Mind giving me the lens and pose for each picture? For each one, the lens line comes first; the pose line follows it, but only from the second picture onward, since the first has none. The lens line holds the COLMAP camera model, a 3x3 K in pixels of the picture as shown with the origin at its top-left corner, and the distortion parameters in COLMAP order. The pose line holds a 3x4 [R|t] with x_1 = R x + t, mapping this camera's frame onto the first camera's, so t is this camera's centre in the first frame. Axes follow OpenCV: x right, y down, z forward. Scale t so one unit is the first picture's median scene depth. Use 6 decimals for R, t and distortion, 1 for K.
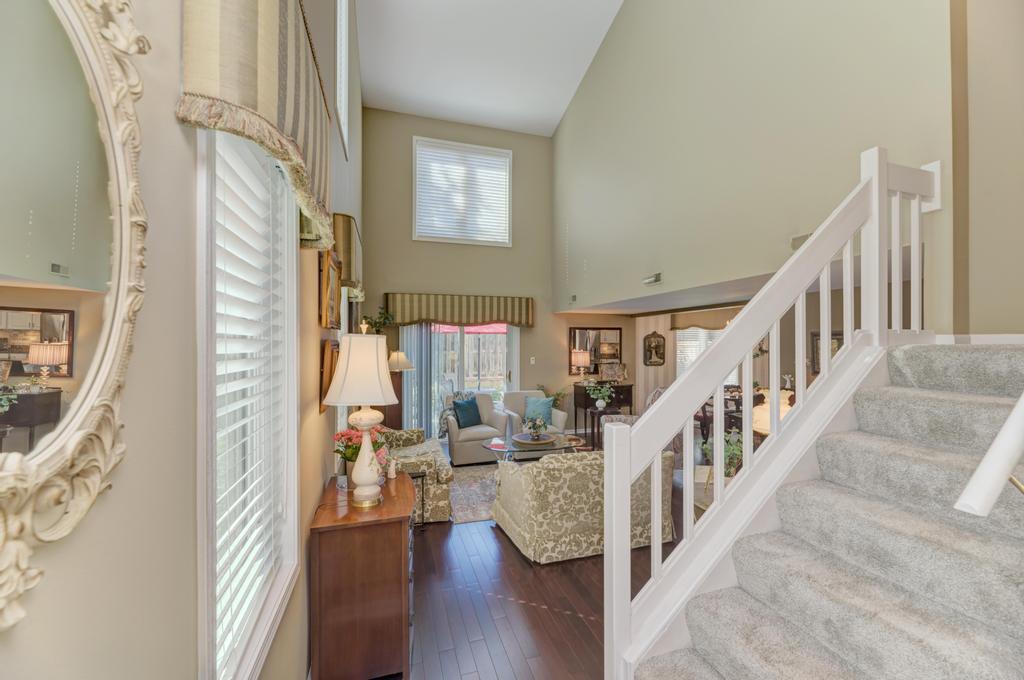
lens RADIAL K [[406.9, 0, 514.5], [0, 406.9, 343.9], [0, 0, 1]] dist [0.000024, -0.000371]
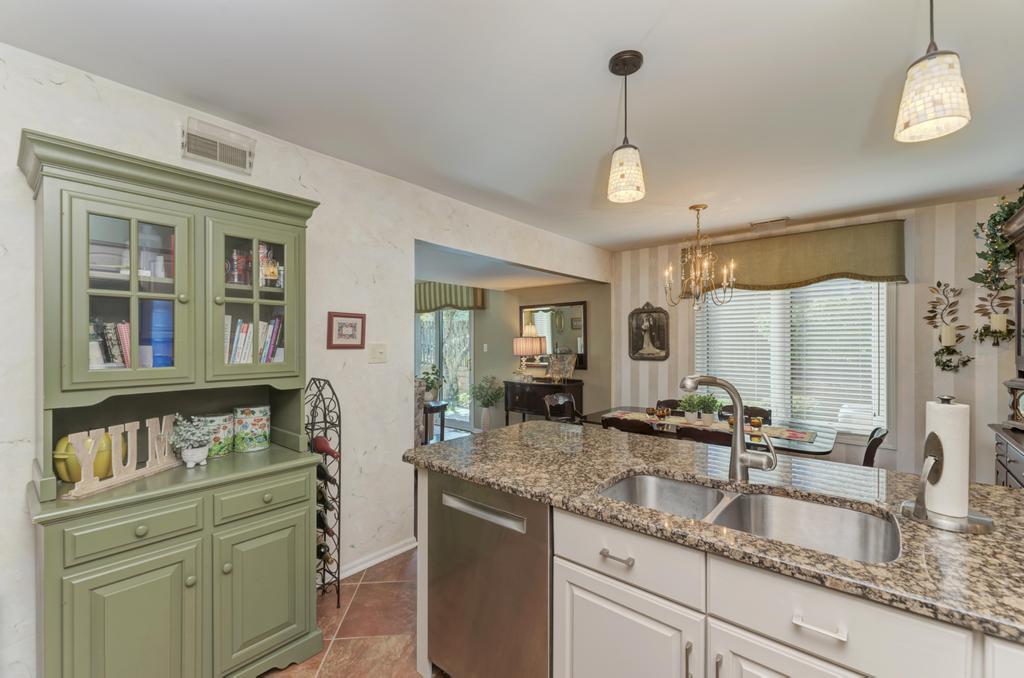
lens RADIAL K [[429.0, 0, 513.3], [0, 429.0, 343.4], [0, 0, 1]] dist [0.000776, -0.000332]
pose [[0.538443, 0.000830, -0.842661, 0.924752], [0.000501, 0.999999, 0.001305, 0.033289], [0.842662, -0.001125, 0.538442, 0.599836]]
